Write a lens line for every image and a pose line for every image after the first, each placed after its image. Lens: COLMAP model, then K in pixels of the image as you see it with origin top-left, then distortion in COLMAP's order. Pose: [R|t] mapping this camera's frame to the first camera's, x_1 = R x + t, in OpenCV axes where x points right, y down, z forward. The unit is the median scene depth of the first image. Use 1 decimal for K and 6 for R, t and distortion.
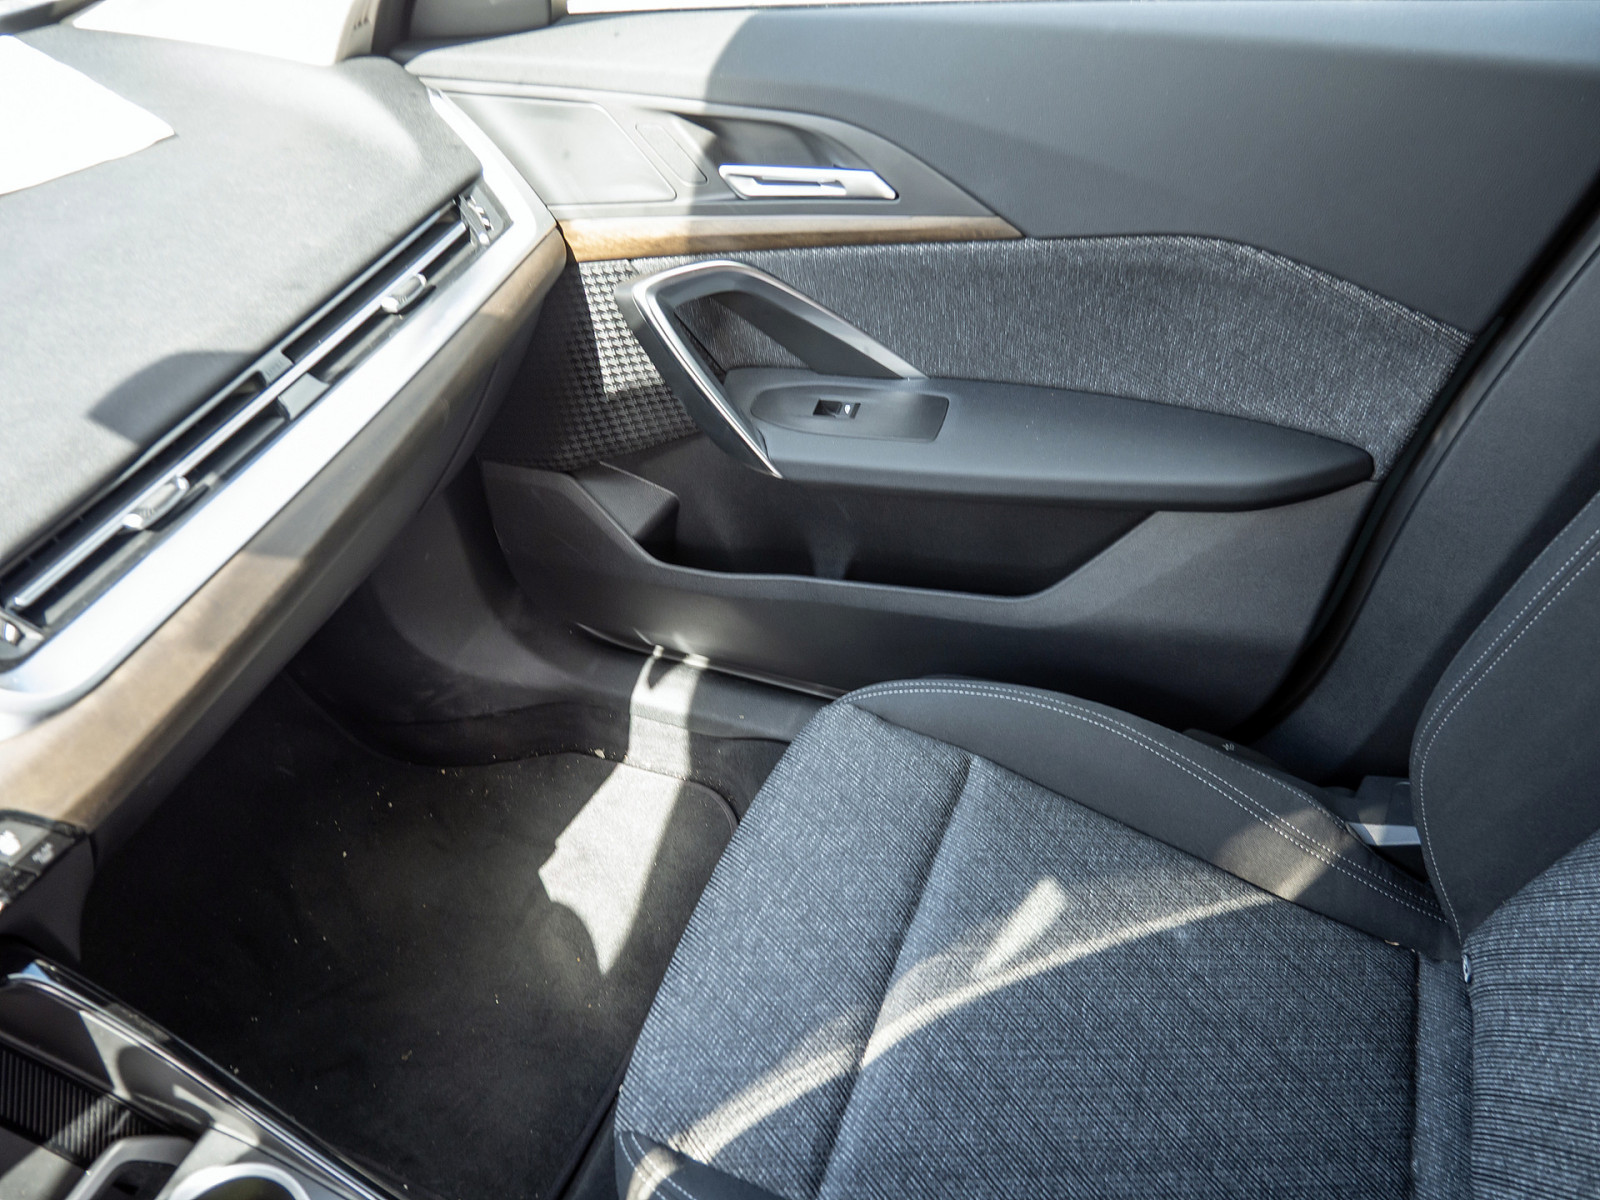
lens RADIAL K [[1154.6, 0, 817.3], [0, 1154.6, 582.7], [0, 0, 1]] dist [-0.069082, 0.021892]
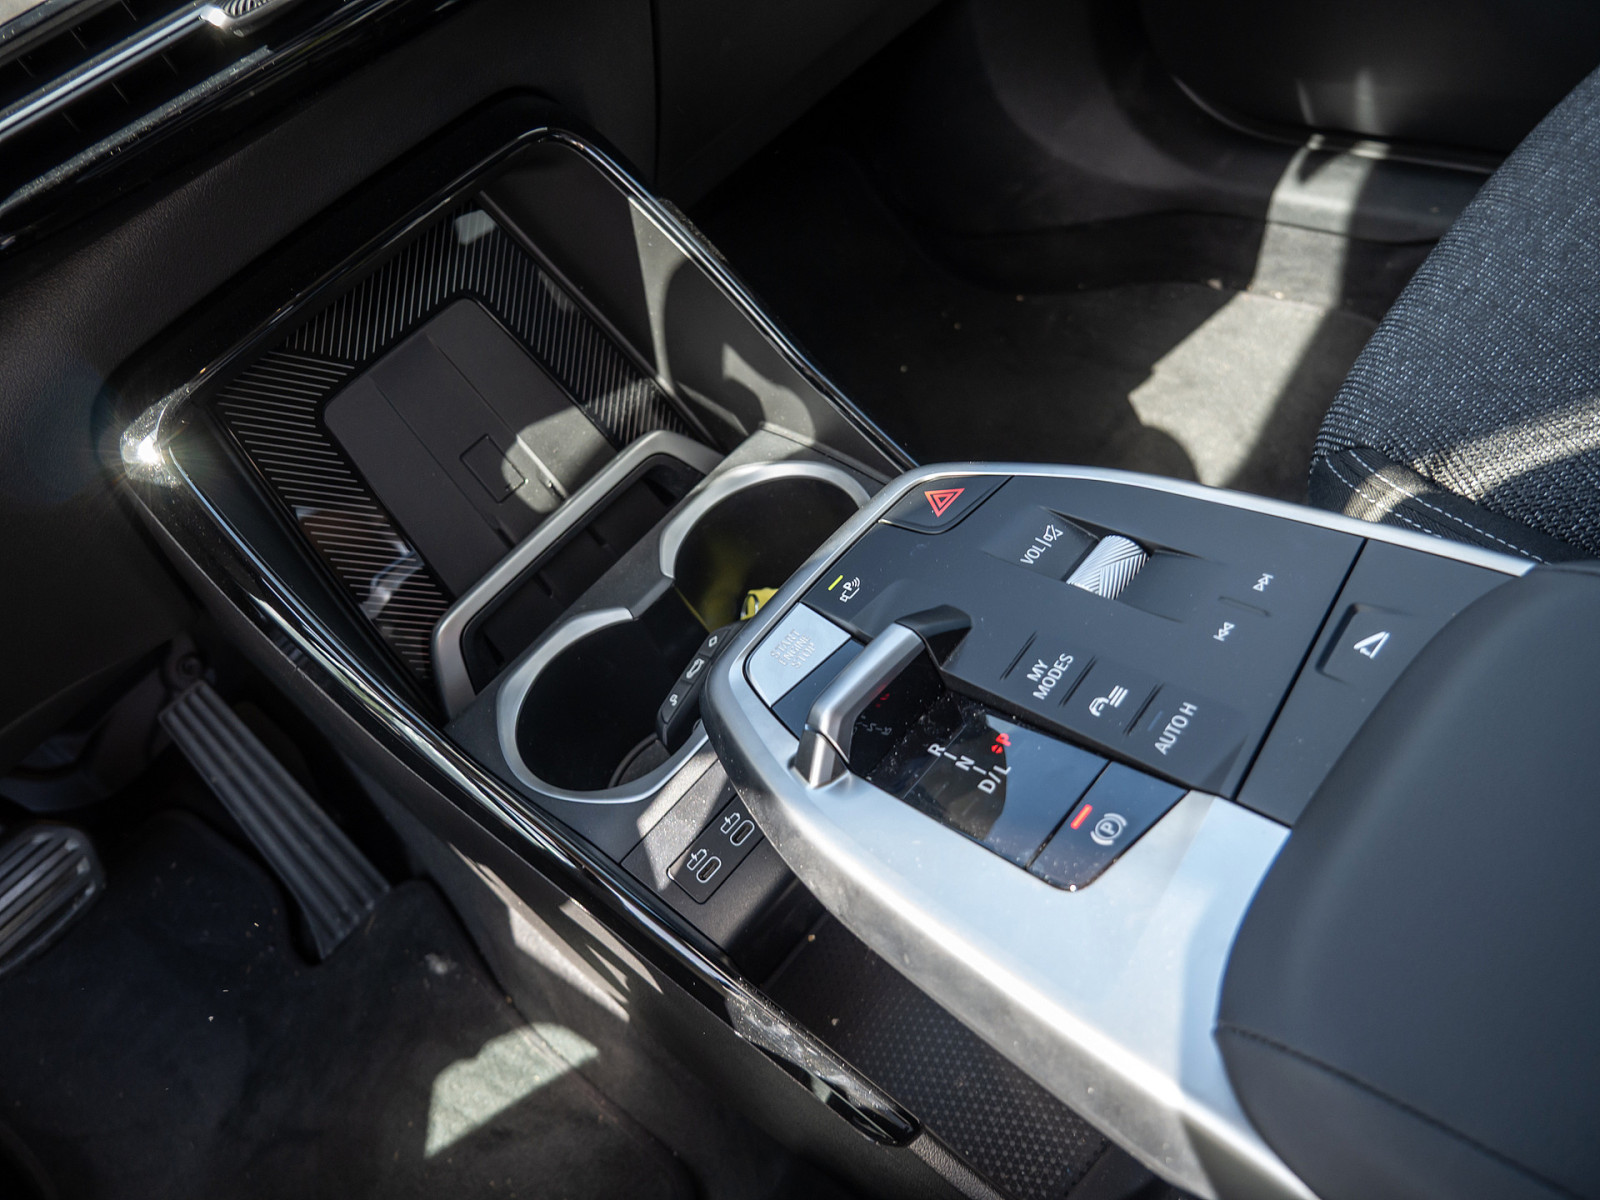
lens RADIAL K [[1154.6, 0, 802.2], [0, 1154.6, 619.0], [0, 0, 1]] dist [-0.069082, 0.021892]
pose [[0.895613, 0.156998, -0.416207, -0.123490], [-0.079164, 0.976965, 0.198174, 0.370542], [0.437733, -0.144538, 0.887411, 0.216431]]
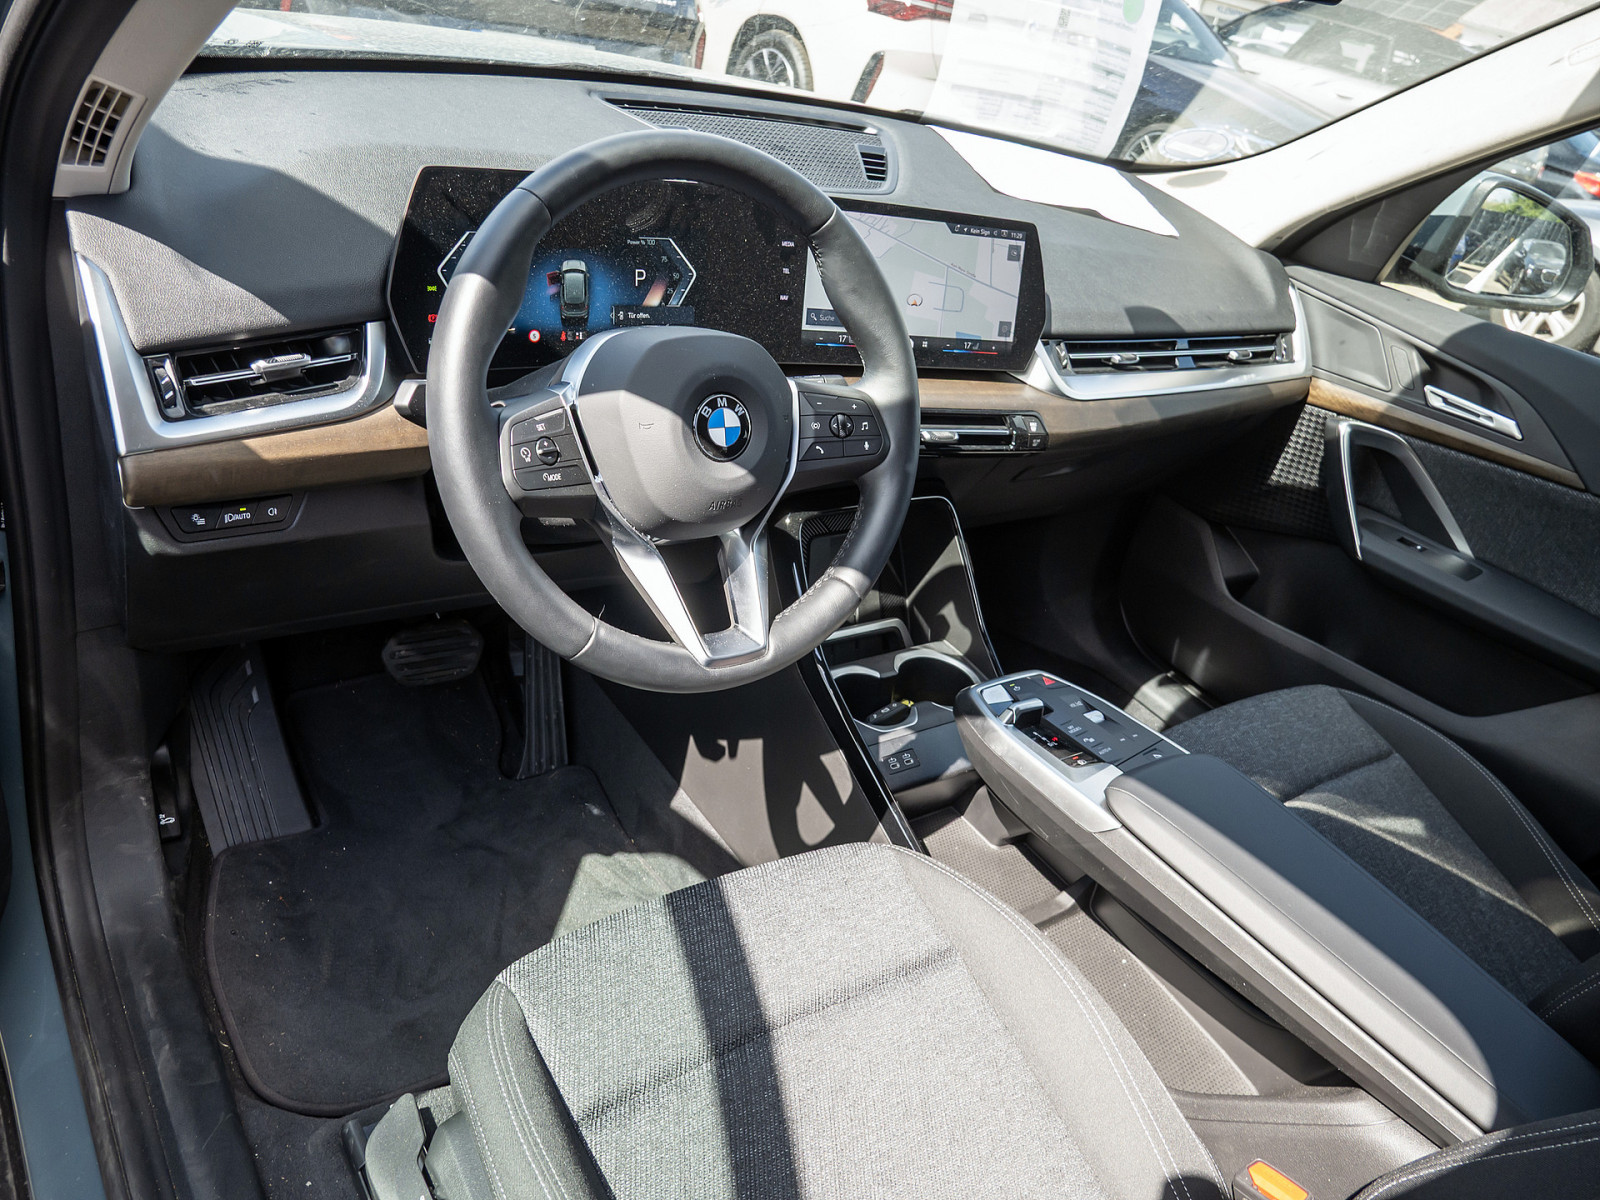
lens RADIAL K [[1154.6, 0, 796.0], [0, 1154.6, 600.4], [0, 0, 1]] dist [-0.069082, 0.021892]
pose [[0.789306, 0.496959, -0.360594, -0.058253], [-0.571317, 0.809581, -0.134819, 0.675201], [0.224931, 0.312427, 0.922928, -0.693255]]
